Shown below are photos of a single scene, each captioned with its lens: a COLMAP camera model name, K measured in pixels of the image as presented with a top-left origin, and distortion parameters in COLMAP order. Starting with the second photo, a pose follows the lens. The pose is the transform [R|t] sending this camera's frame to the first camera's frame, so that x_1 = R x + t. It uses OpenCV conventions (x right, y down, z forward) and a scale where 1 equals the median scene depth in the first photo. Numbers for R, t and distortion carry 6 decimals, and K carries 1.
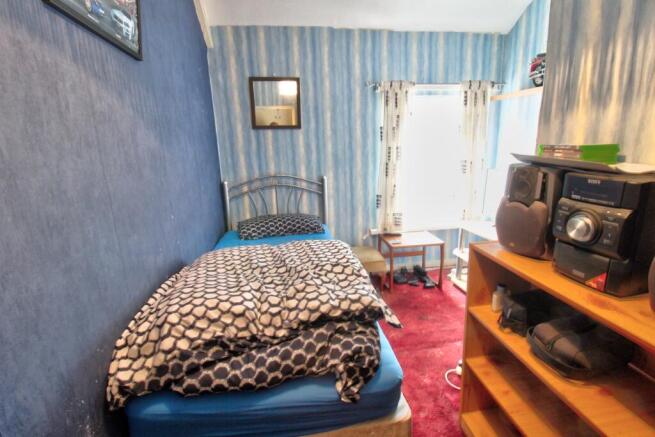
lens RADIAL K [[302.7, 0, 330.0], [0, 302.7, 212.0], [0, 0, 1]] dist [-0.014333, -0.004888]
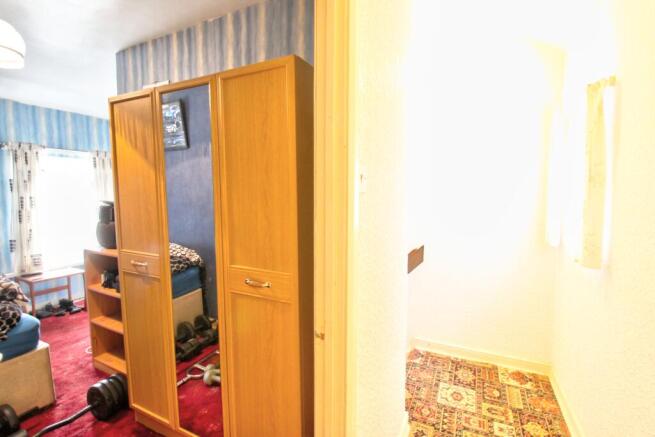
lens RADIAL K [[302.7, 0, 323.2], [0, 302.7, 218.4], [0, 0, 1]] dist [-0.014333, -0.004888]
pose [[0.562583, -0.030958, 0.826161, -0.092320], [0.153584, 0.985818, -0.067644, 0.118871], [-0.812350, 0.164940, 0.559358, -0.550854]]
